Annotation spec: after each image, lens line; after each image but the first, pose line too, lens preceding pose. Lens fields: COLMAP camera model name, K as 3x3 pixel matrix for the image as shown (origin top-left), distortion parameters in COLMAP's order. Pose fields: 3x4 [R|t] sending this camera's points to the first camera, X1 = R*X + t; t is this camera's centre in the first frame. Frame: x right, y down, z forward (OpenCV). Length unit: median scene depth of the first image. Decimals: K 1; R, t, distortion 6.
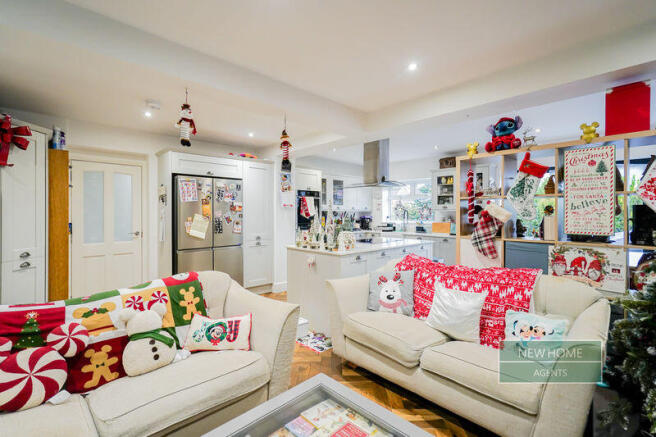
lens RADIAL K [[305.9, 0, 328.2], [0, 305.9, 215.3], [0, 0, 1]] dist [0.008459, 0.003215]
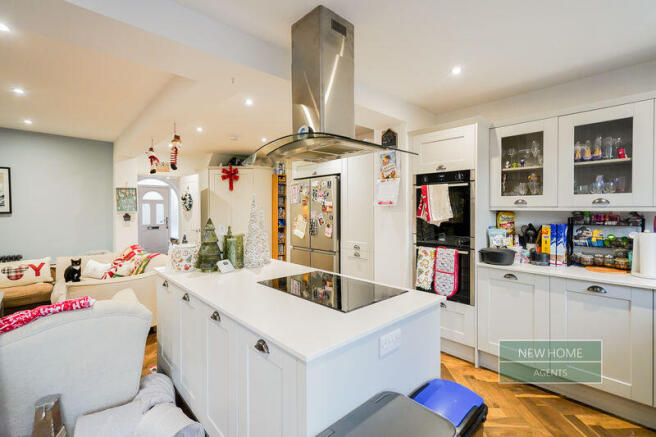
lens RADIAL K [[305.9, 0, 328.3], [0, 305.9, 214.9], [0, 0, 1]] dist [0.008459, 0.003215]
pose [[-0.026532, 0.009327, -0.999604, 0.572915], [-0.011348, 0.999889, 0.009631, -0.013520], [0.999584, 0.011599, -0.026423, 1.022711]]
